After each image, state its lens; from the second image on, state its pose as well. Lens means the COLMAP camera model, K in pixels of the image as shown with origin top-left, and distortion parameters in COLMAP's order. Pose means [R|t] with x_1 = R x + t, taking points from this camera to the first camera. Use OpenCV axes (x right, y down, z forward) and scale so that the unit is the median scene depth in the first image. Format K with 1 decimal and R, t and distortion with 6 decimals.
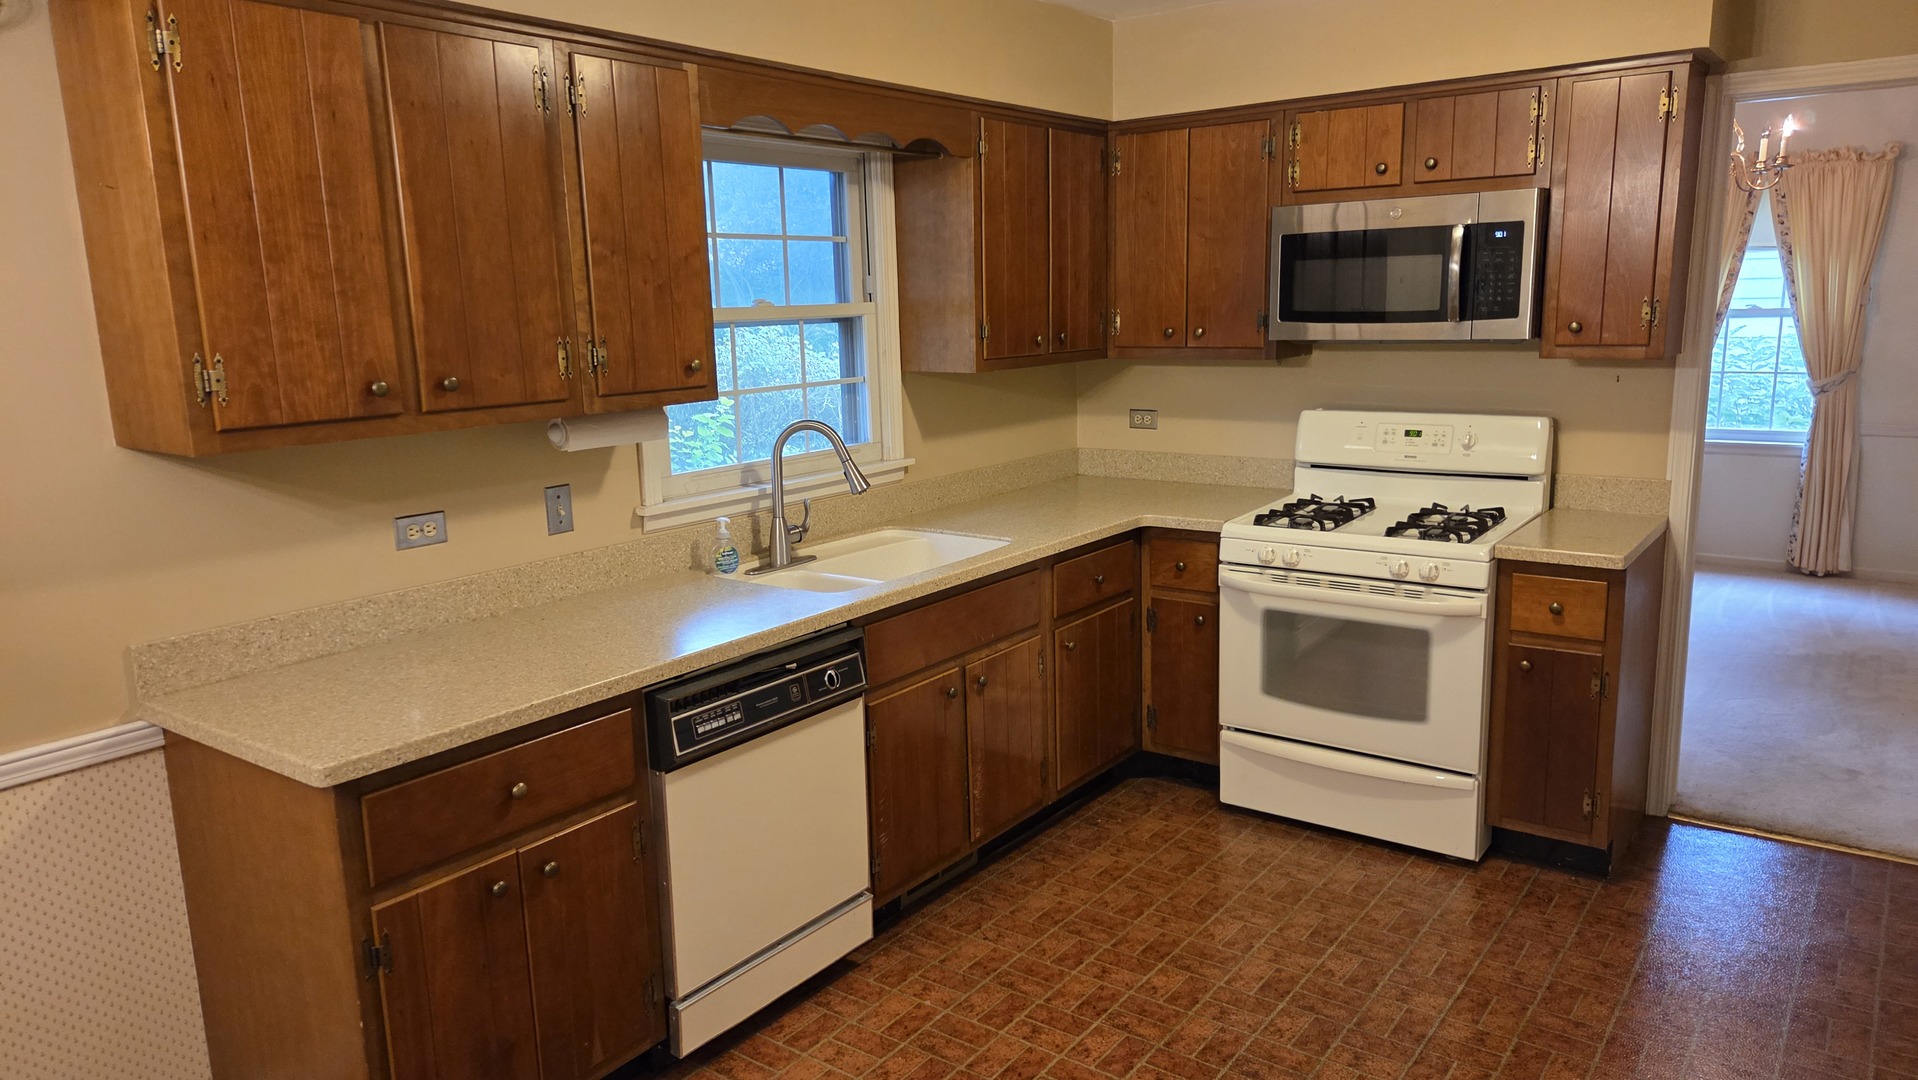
lens RADIAL K [[1291.0, 0, 950.8], [0, 1291.0, 548.3], [0, 0, 1]] dist [0.047770, 0.001409]
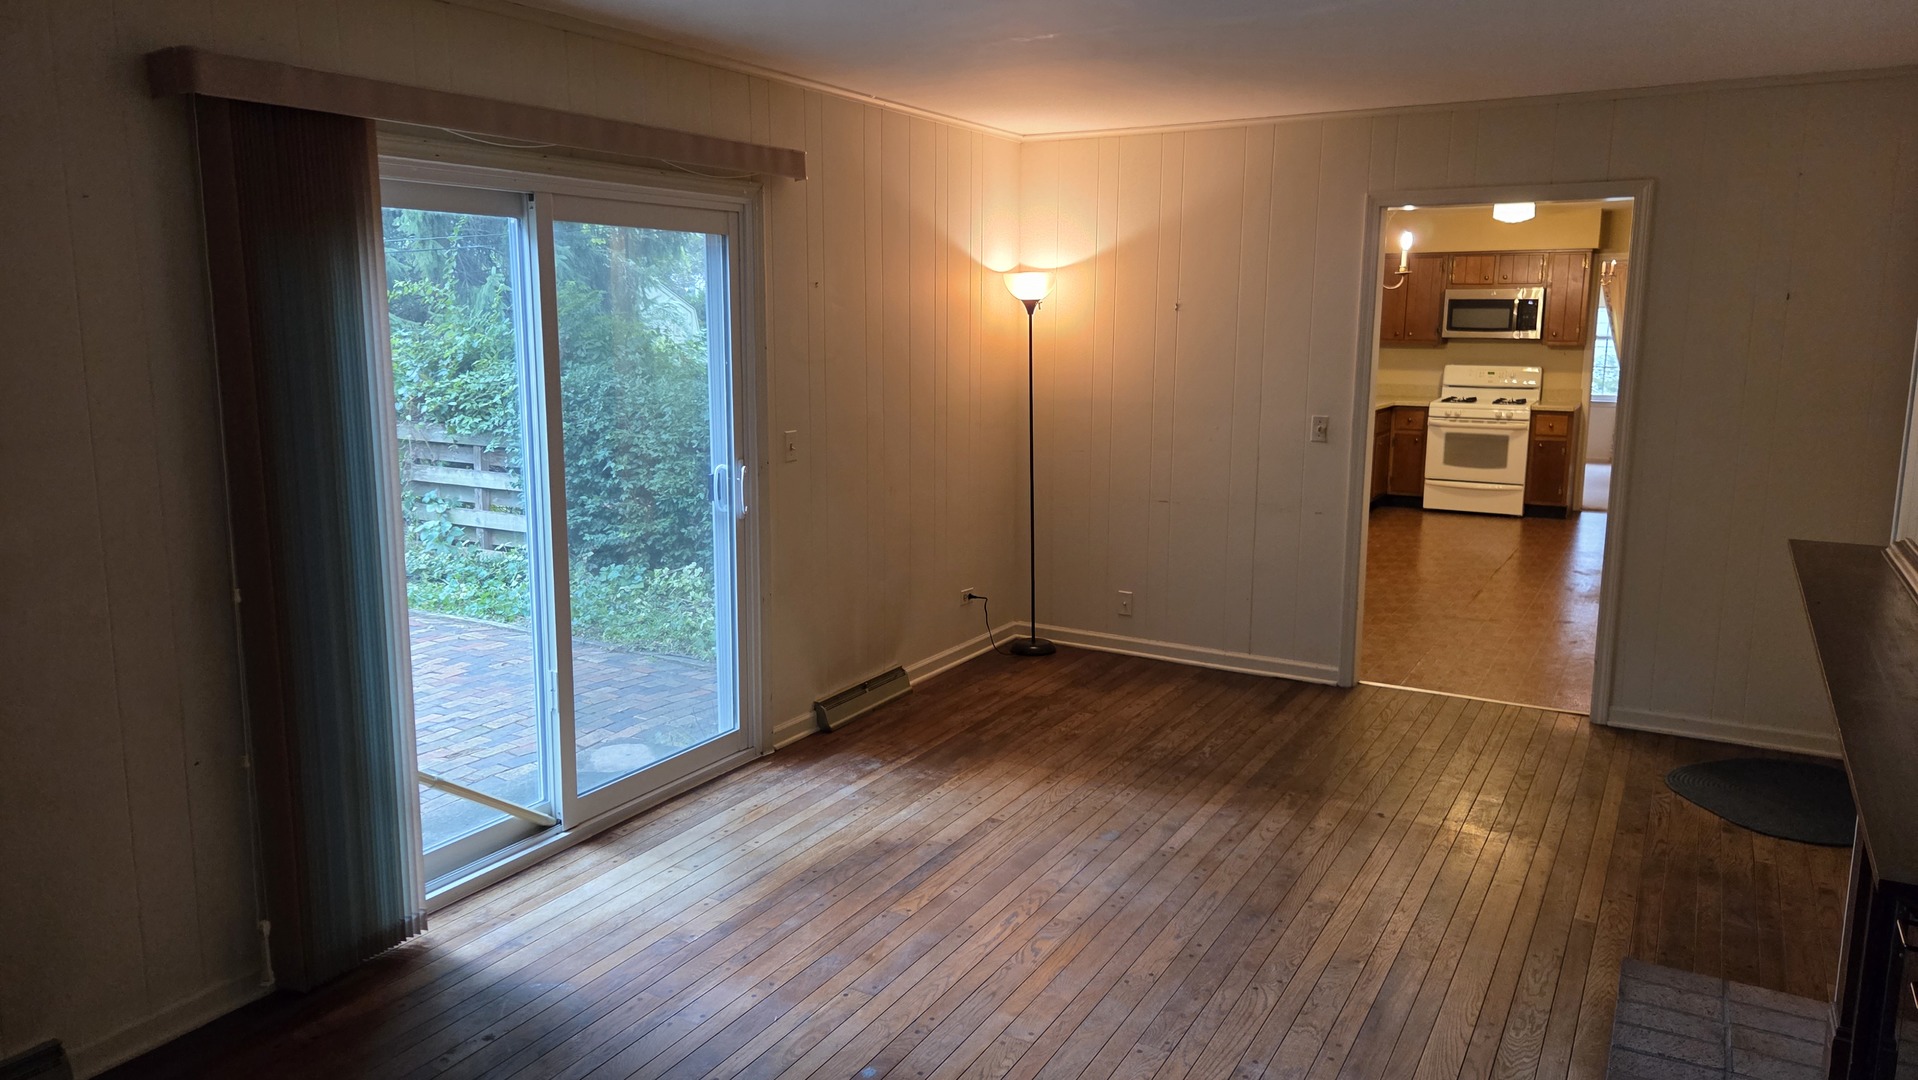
lens RADIAL K [[1278.7, 0, 954.0], [0, 1278.7, 525.9], [0, 0, 1]] dist [0.032225, -0.000091]
pose [[0.993708, 0.011299, 0.111434, -1.109821], [-0.007864, 0.999482, -0.031213, 0.340306], [-0.111729, 0.030140, 0.993282, -1.613576]]
